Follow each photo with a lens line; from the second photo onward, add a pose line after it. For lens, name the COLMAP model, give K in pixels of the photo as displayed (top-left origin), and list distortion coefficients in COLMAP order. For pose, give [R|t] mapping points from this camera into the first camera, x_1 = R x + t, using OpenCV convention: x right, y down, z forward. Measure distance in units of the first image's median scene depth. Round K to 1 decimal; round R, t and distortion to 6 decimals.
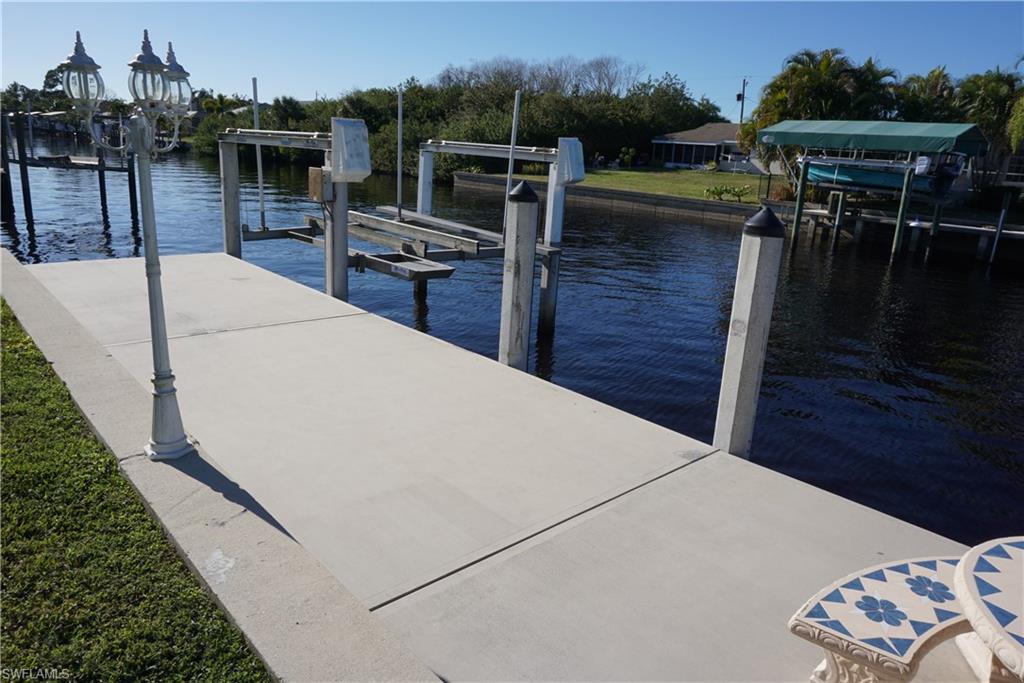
lens RADIAL K [[679.4, 0, 512.0], [0, 679.4, 341.5], [0, 0, 1]] dist [-0.019968, -0.001387]
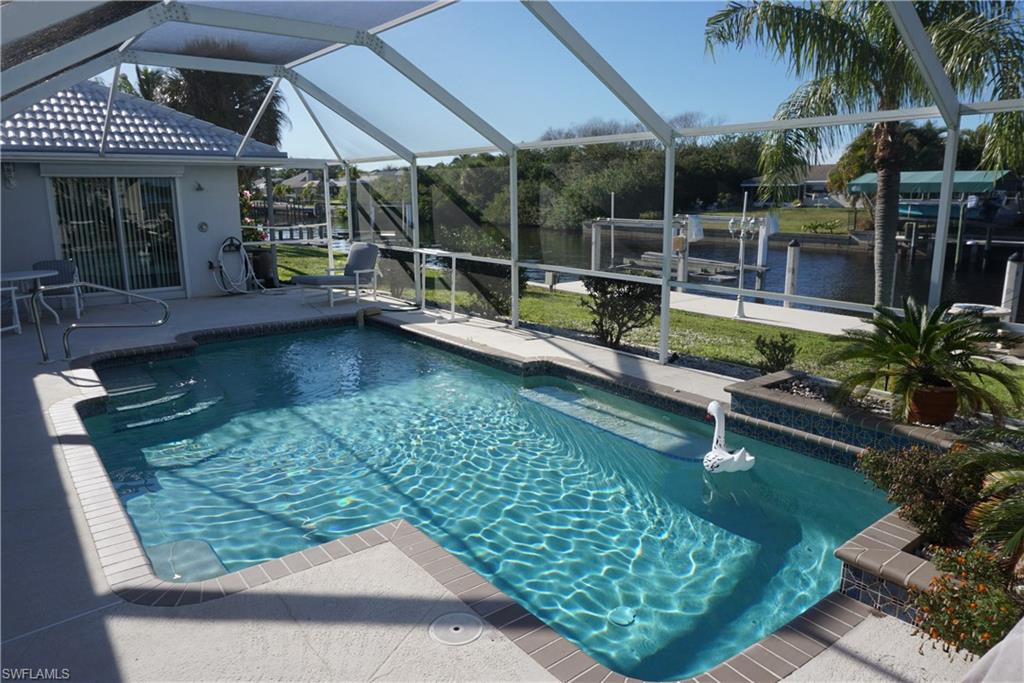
lens RADIAL K [[716.8, 0, 512.0], [0, 716.8, 341.5], [0, 0, 1]] dist [0.000681, 0.003426]
pose [[0.996483, -0.050041, -0.067207, -0.210215], [0.045419, 0.996609, -0.068616, 0.071631], [0.070413, 0.065322, 0.995377, -0.429582]]
